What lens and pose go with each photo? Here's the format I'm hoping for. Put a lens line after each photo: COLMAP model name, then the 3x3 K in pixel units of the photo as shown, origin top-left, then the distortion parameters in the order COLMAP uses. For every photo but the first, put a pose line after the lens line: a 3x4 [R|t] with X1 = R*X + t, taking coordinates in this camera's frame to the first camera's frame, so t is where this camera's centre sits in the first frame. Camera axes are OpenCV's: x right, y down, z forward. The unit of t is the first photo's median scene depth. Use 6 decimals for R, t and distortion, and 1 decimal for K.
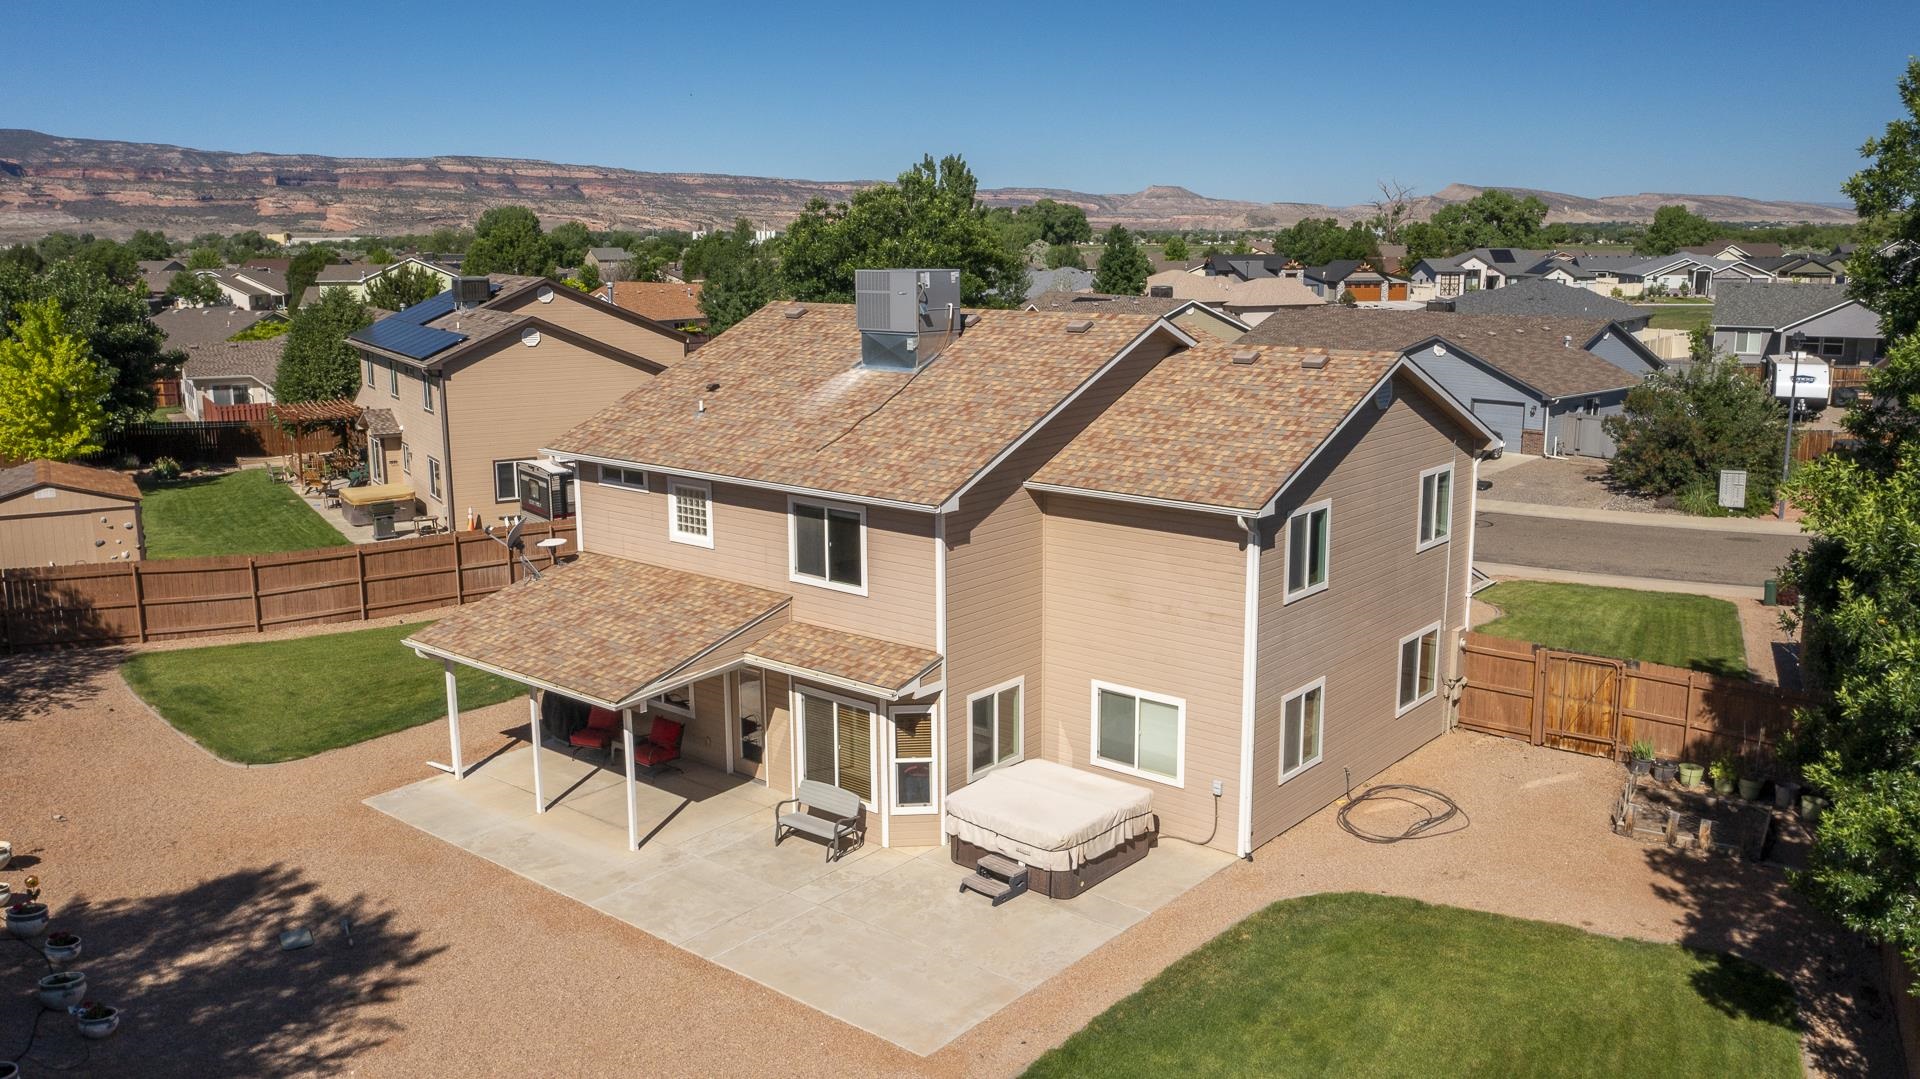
lens RADIAL K [[1526.6, 0, 962.1], [0, 1526.6, 532.9], [0, 0, 1]] dist [-0.016807, 0.007735]
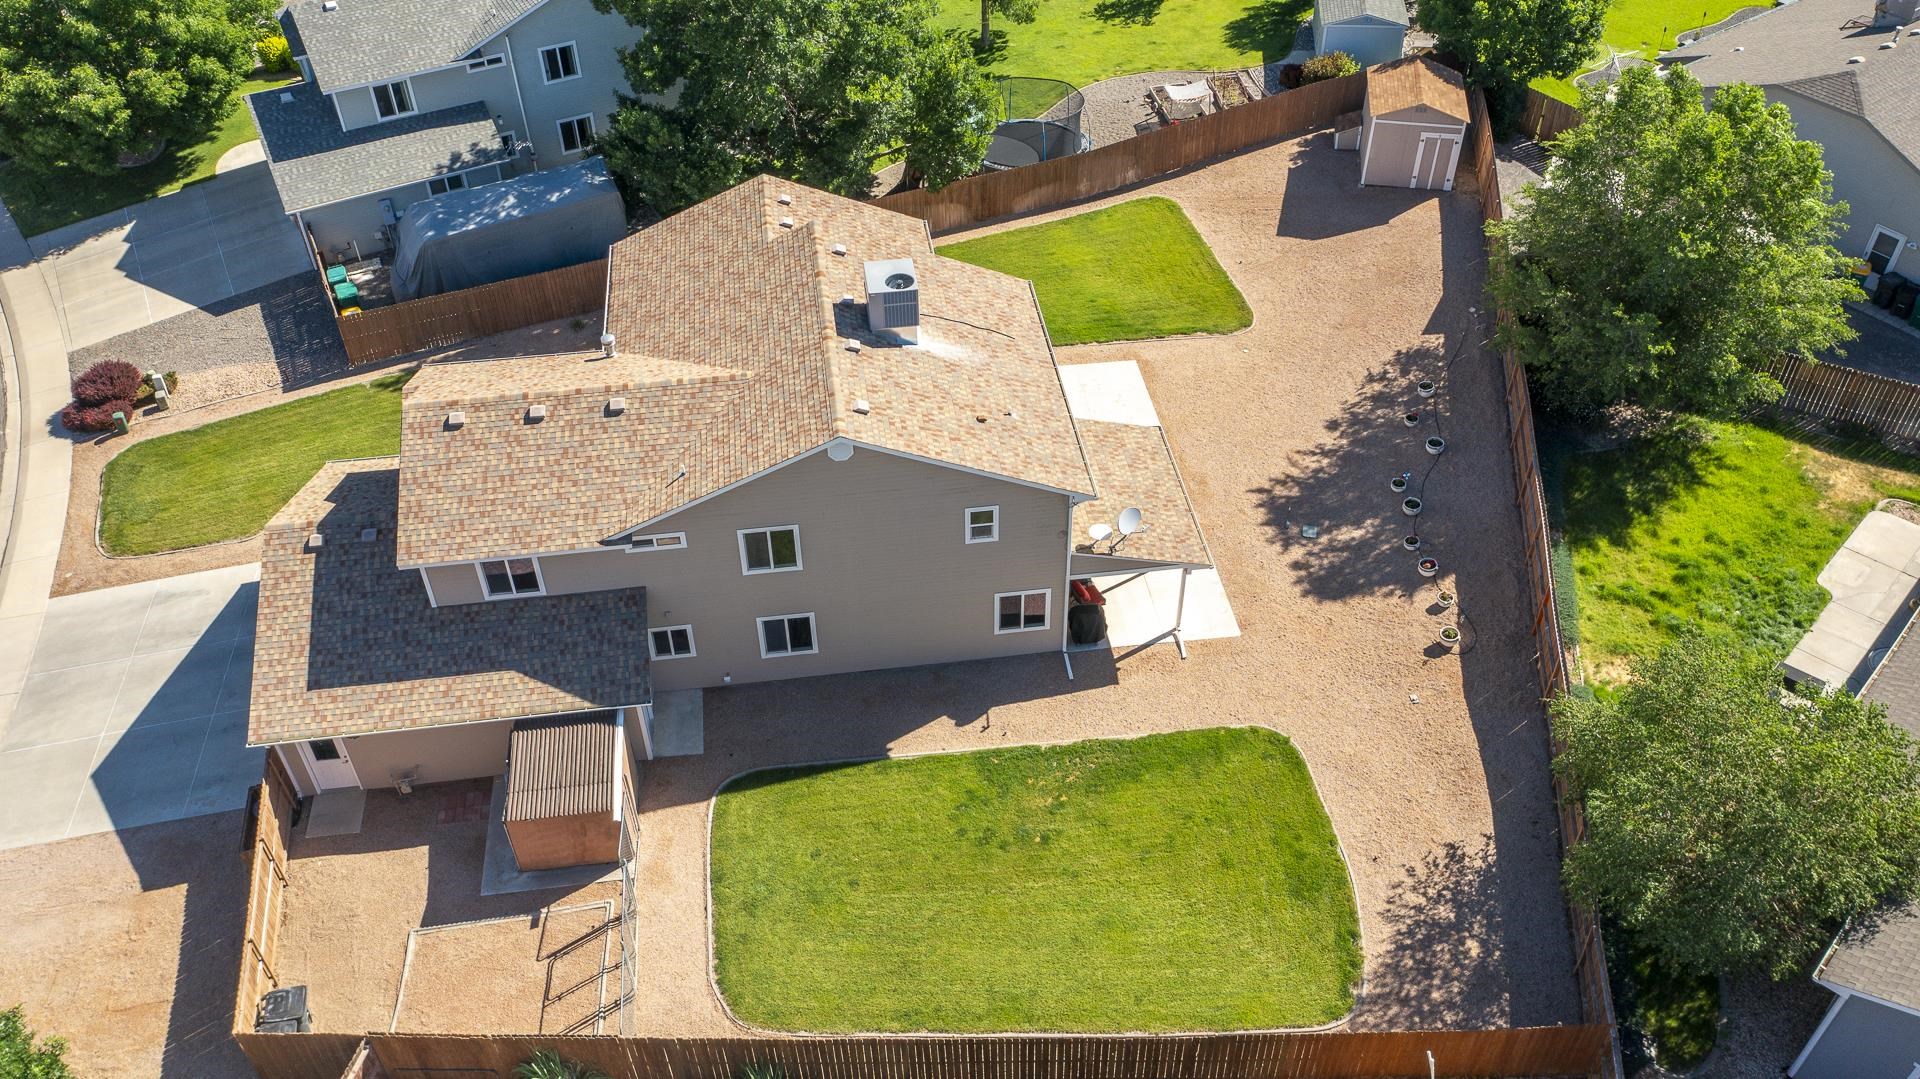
lens RADIAL K [[1526.6, 0, 955.3], [0, 1526.6, 530.1], [0, 0, 1]] dist [-0.016807, 0.007735]
pose [[-0.739299, -0.433648, 0.515157, -1.109663], [0.145951, 0.643656, 0.751269, -1.311284], [-0.657370, 0.630600, -0.412563, 2.094193]]
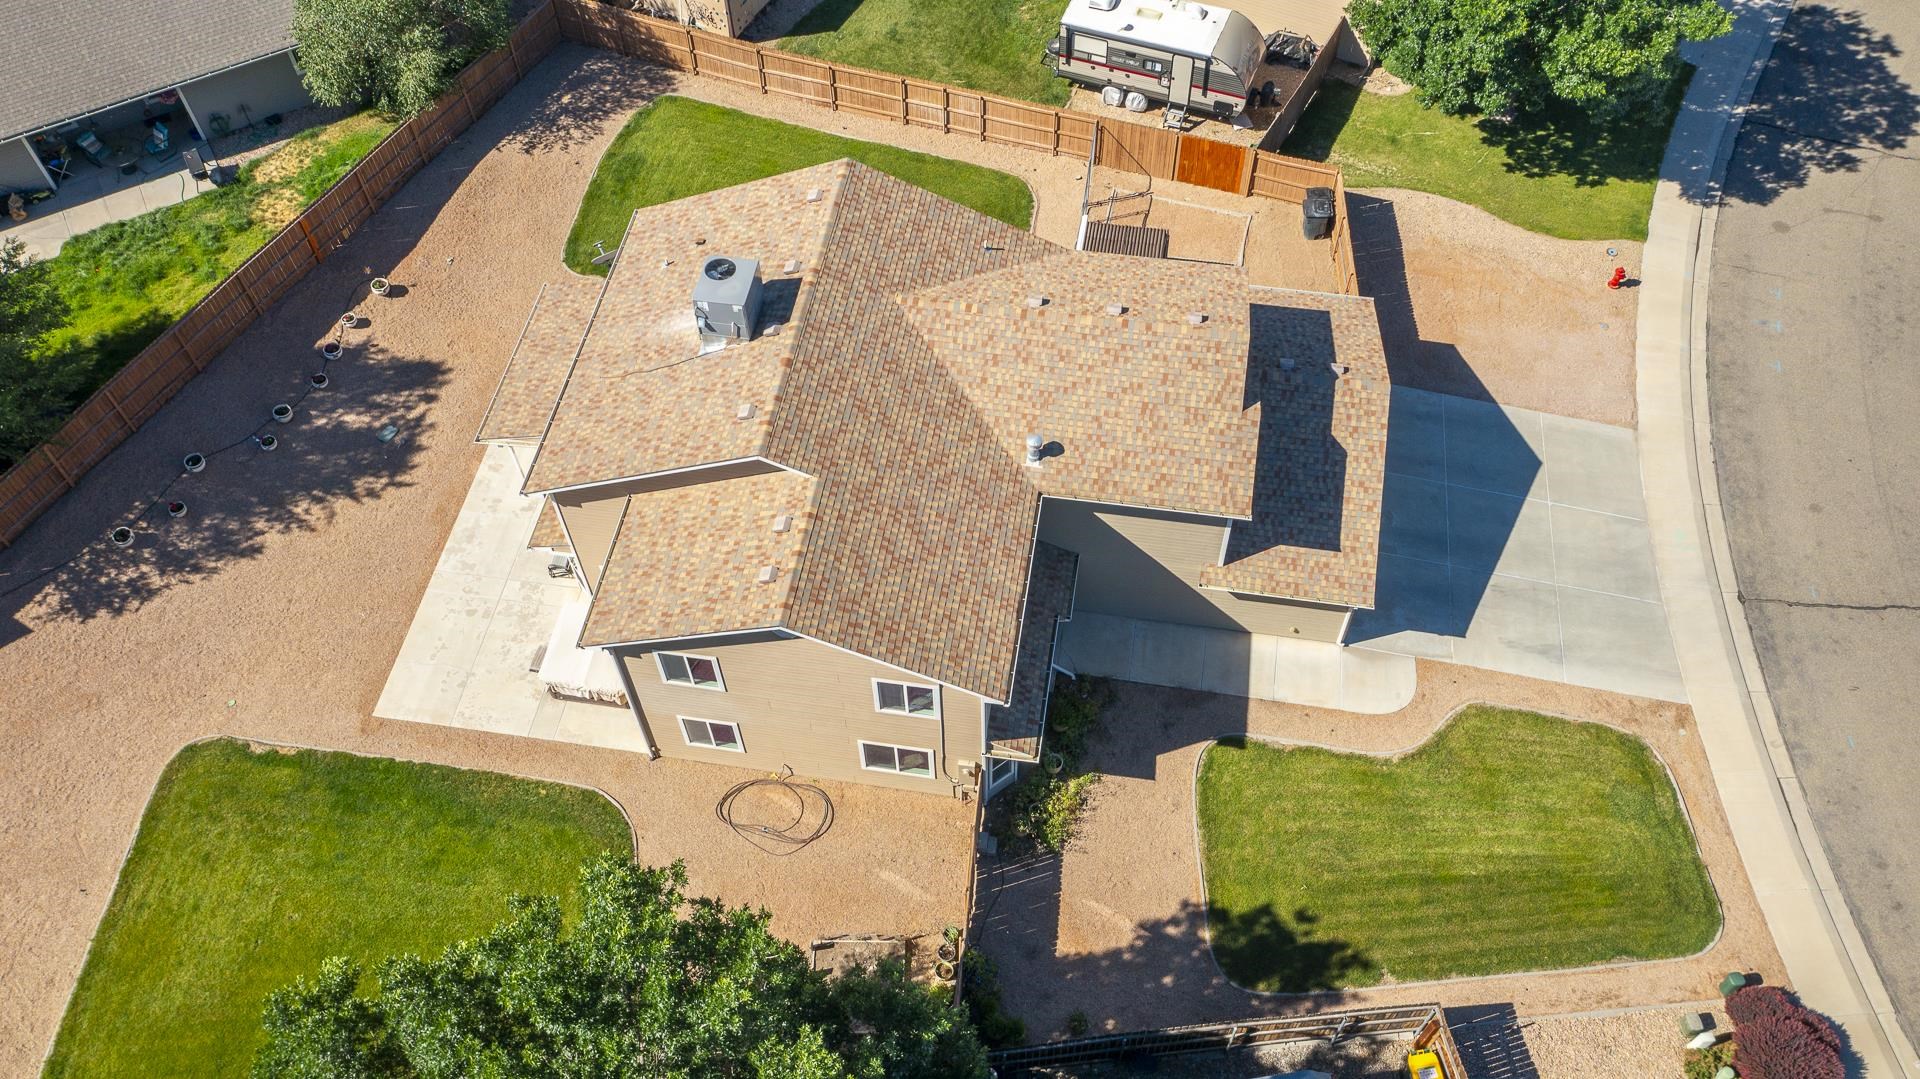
lens RADIAL K [[1526.6, 0, 964.3], [0, 1526.6, 528.4], [0, 0, 1]] dist [-0.016807, 0.007735]
pose [[0.522677, 0.685787, -0.506463, 1.065606], [-0.156232, 0.661059, 0.733888, -1.240971], [0.838093, -0.304461, 0.452663, 0.657532]]
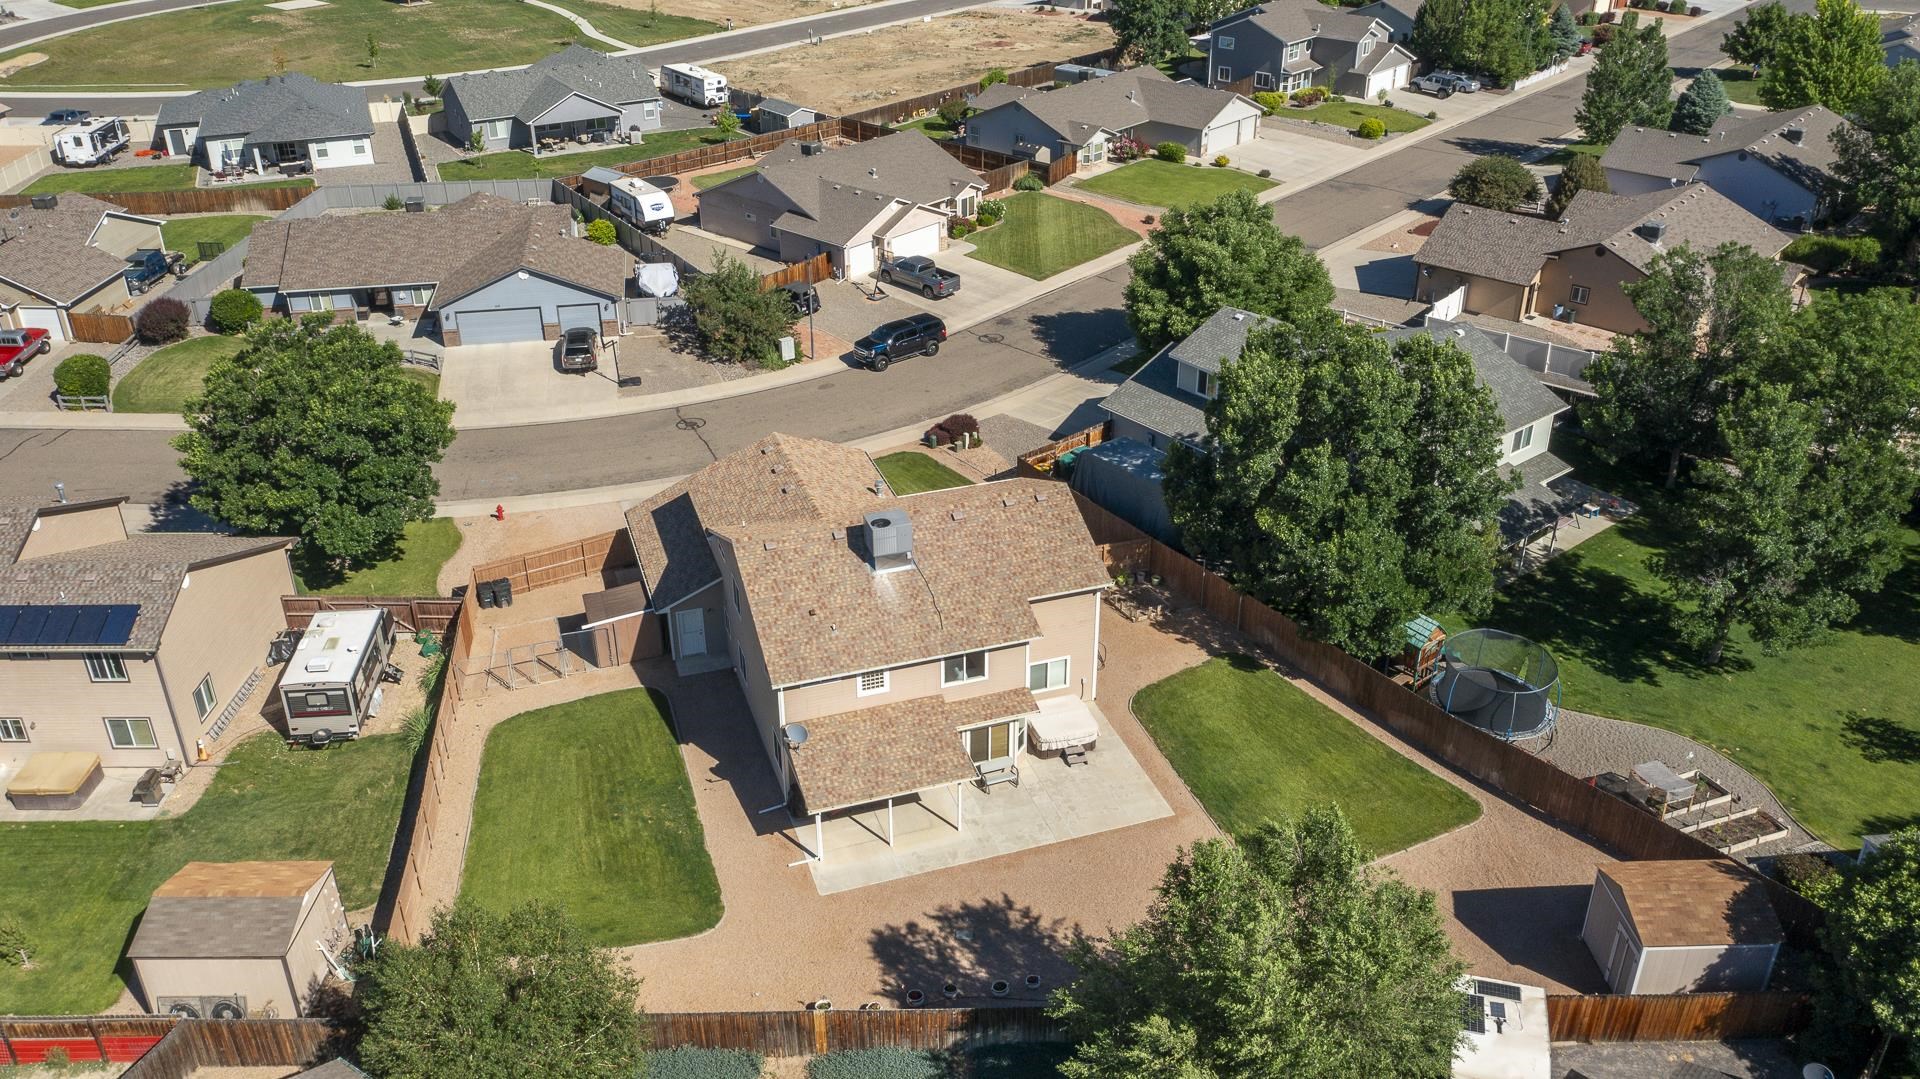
lens RADIAL K [[1526.6, 0, 950.0], [0, 1526.6, 533.0], [0, 0, 1]] dist [-0.016807, 0.007735]
pose [[0.519215, -0.404232, 0.753002, -1.866972], [0.167302, 0.912099, 0.374281, -1.107120], [-0.838108, -0.068354, 0.541204, -0.179399]]
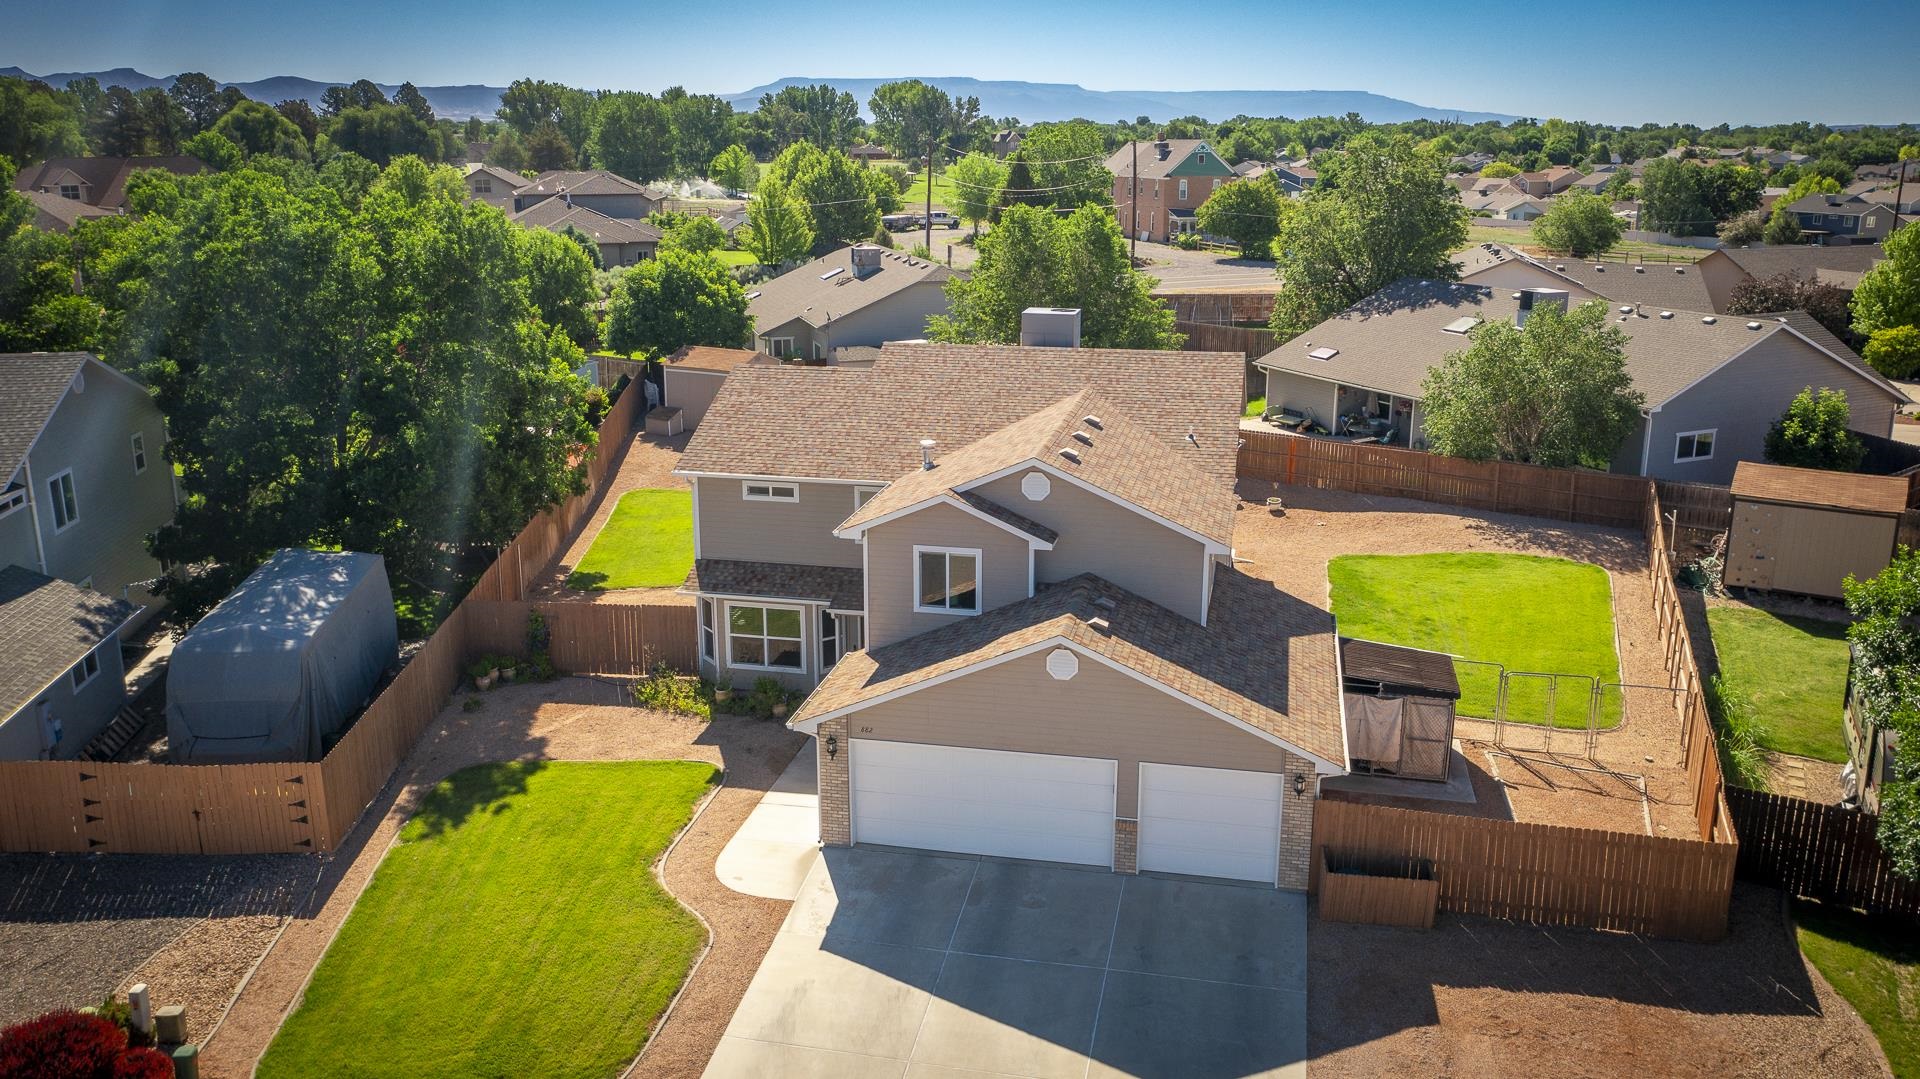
lens RADIAL K [[1526.6, 0, 955.0], [0, 1526.6, 535.2], [0, 0, 1]] dist [-0.016807, 0.007735]
pose [[-0.881256, 0.124085, -0.456060, 0.975199], [-0.090514, 0.902755, 0.420524, -0.754954], [0.463891, 0.411869, -0.784327, 2.810431]]
